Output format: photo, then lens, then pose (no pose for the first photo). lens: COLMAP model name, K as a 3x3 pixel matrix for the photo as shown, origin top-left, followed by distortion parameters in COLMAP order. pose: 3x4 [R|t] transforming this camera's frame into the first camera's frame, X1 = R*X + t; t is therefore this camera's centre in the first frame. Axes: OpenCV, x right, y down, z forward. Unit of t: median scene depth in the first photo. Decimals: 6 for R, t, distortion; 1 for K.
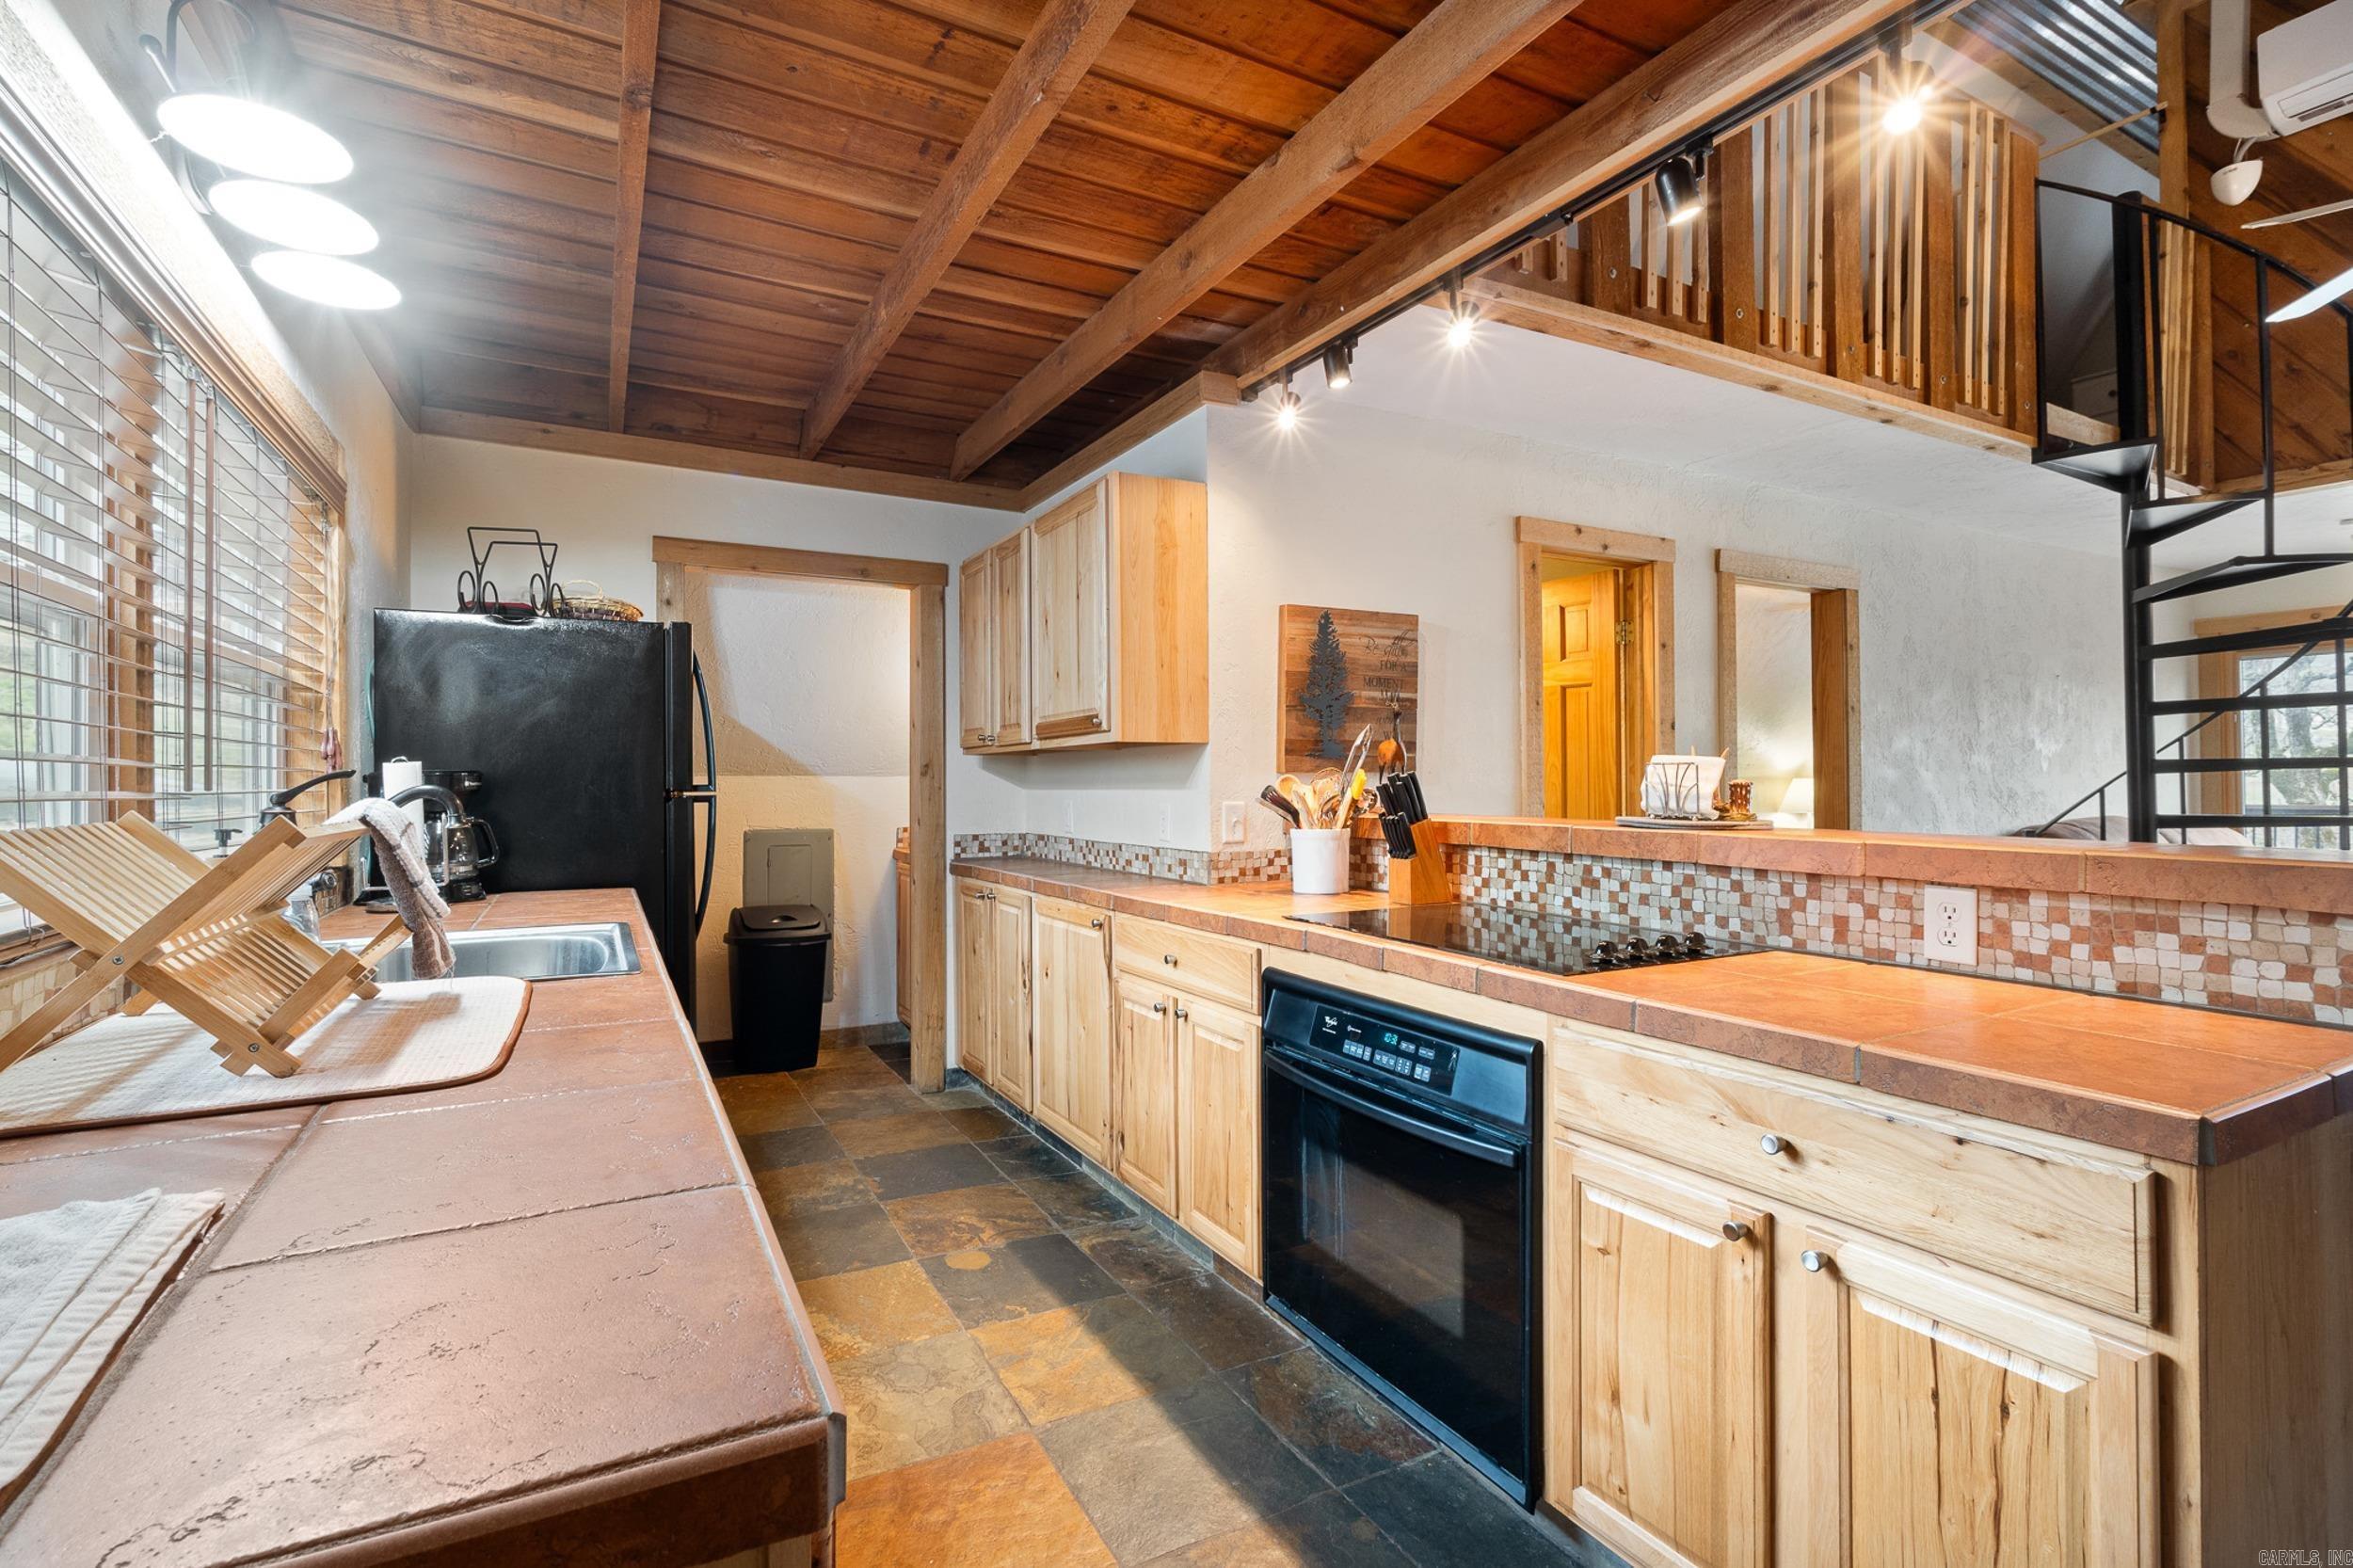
lens RADIAL K [[1087.3, 0, 1176.5], [0, 1087.3, 784.0], [0, 0, 1]] dist [-0.000971, 0.000079]
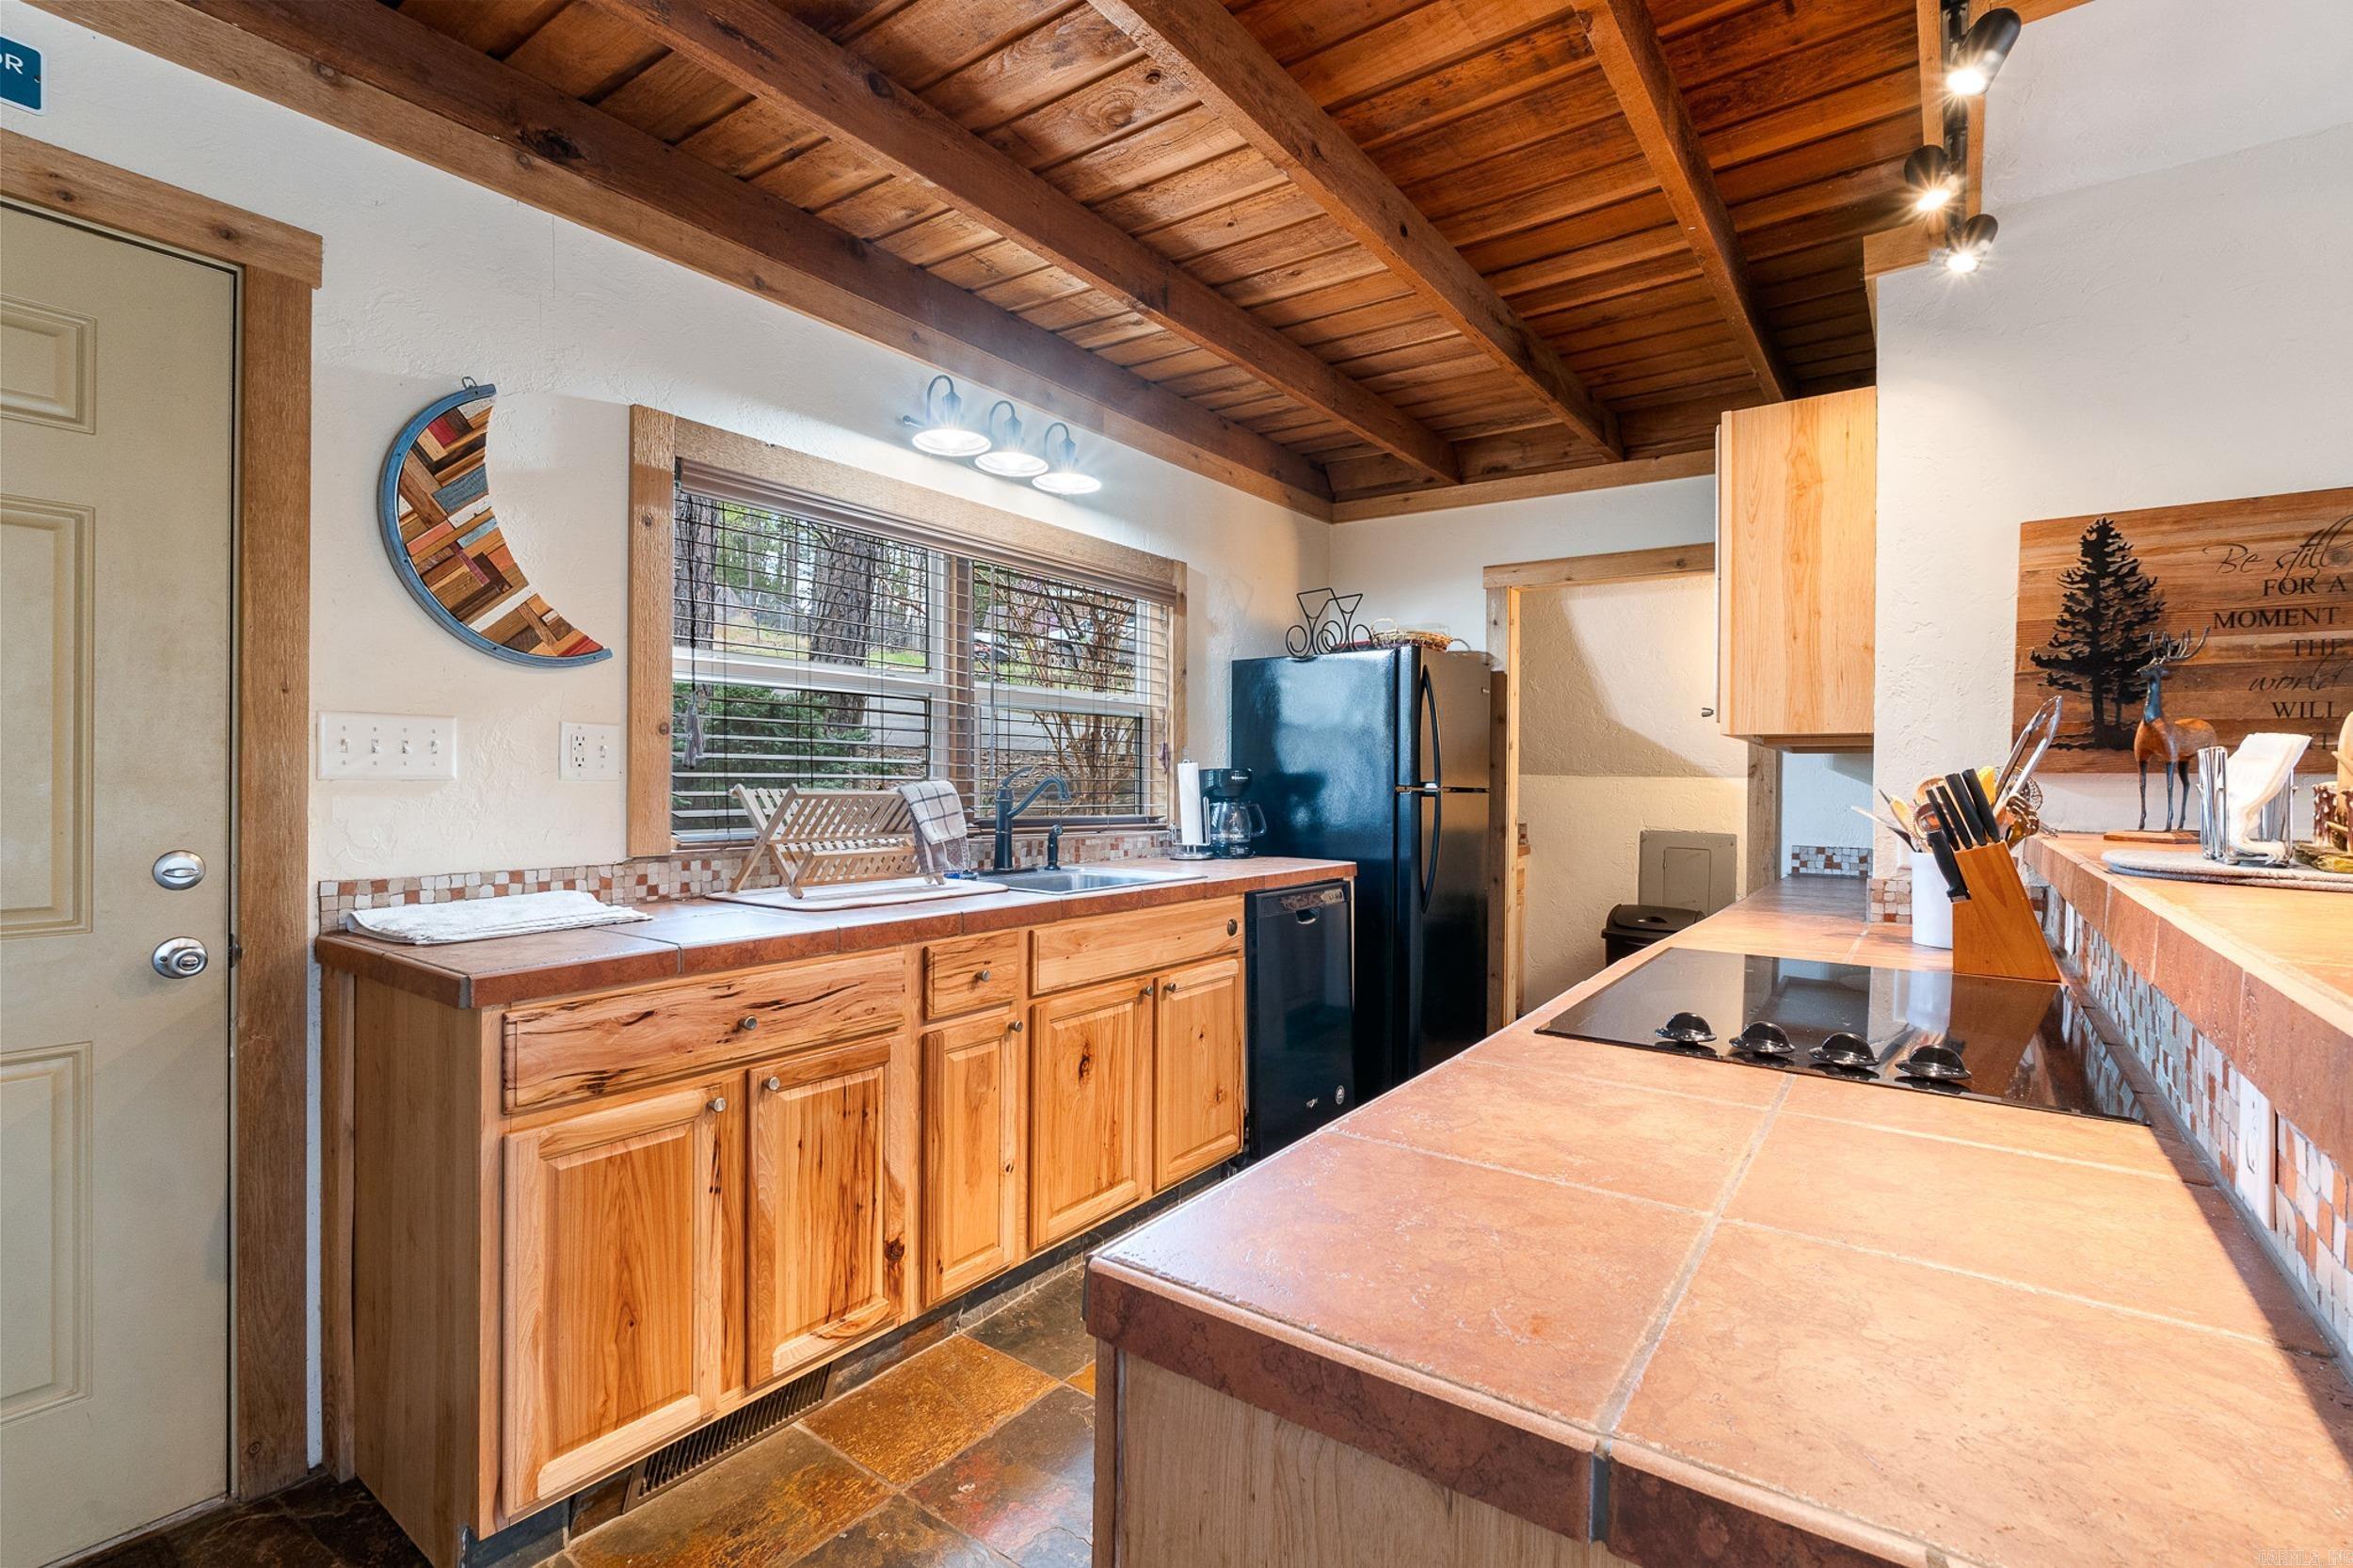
lens RADIAL K [[1077.1, 0, 1166.5], [0, 1077.1, 789.3], [0, 0, 1]] dist [-0.002261, -0.000608]
pose [[0.422546, 0.016399, -0.906193, 0.463128], [-0.015531, 0.999821, 0.010852, 0.000288], [0.906209, 0.009488, 0.422724, 0.233694]]
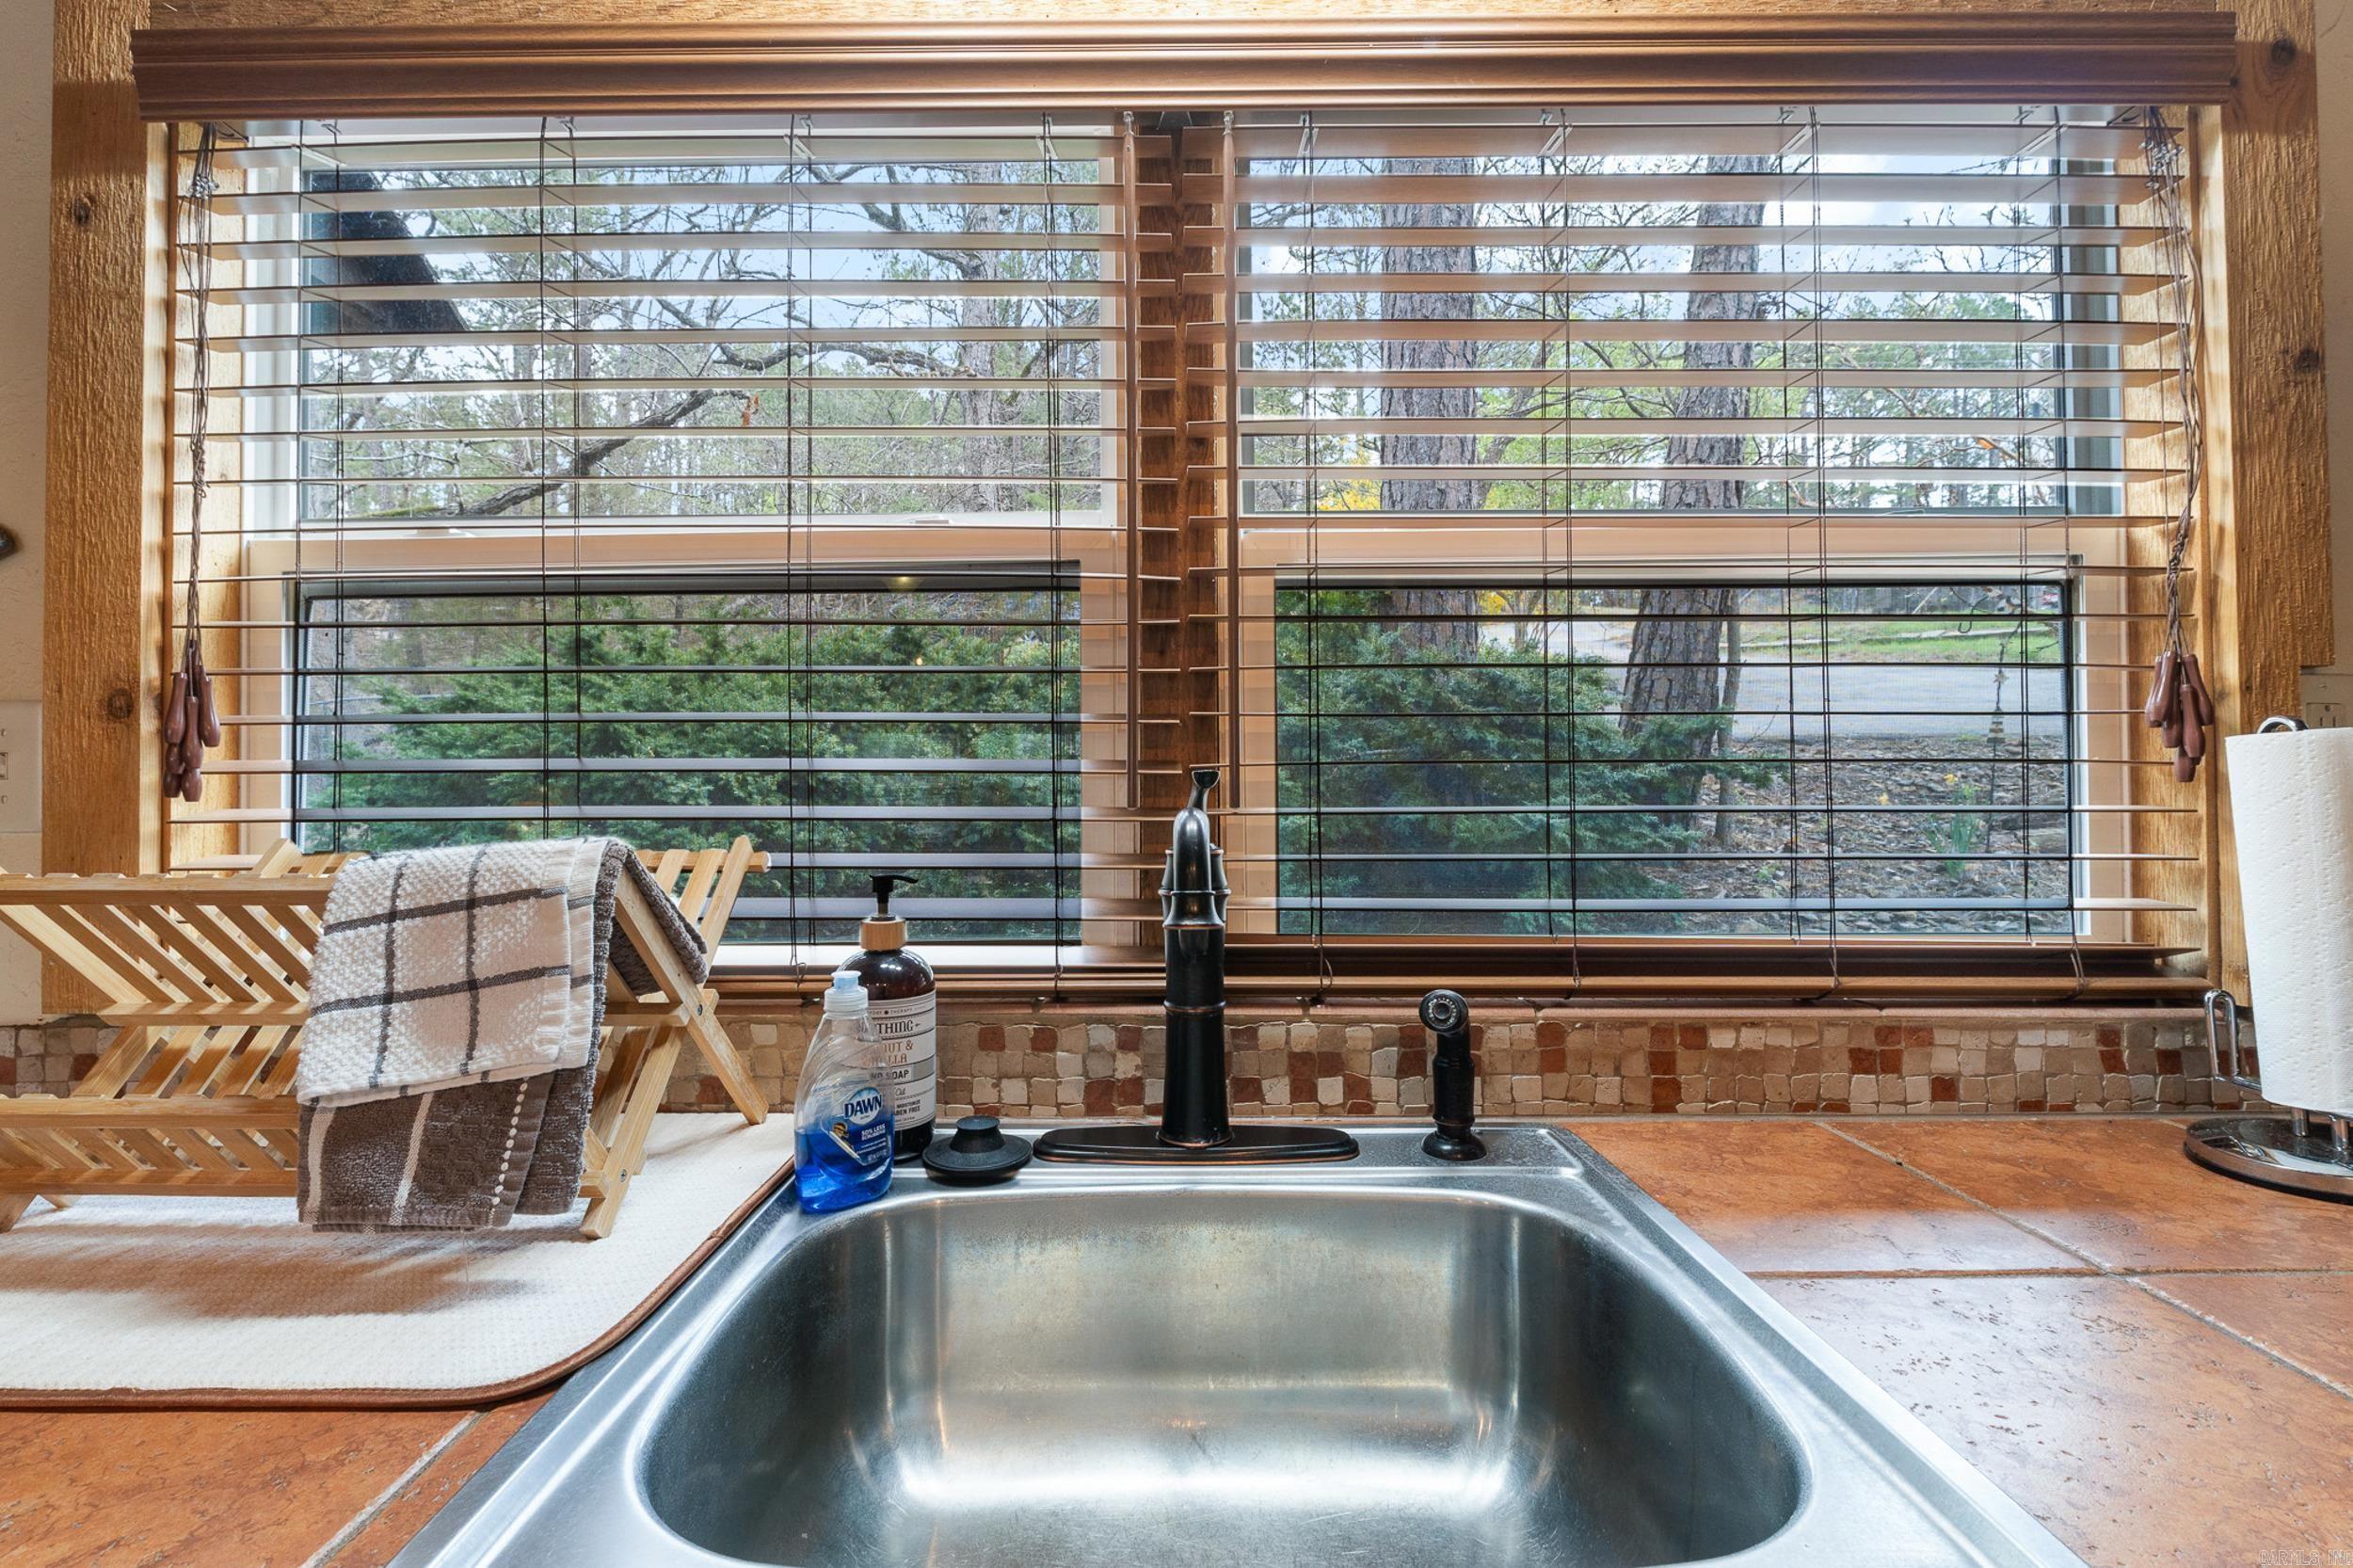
lens RADIAL K [[1087.3, 0, 1176.5], [0, 1087.3, 784.0], [0, 0, 1]] dist [-0.000971, 0.000079]
pose [[-0.487963, -0.002081, -0.872862, -0.170766], [0.003753, 0.999983, -0.004483, -0.002230], [0.872856, -0.005464, -0.487947, 0.608757]]
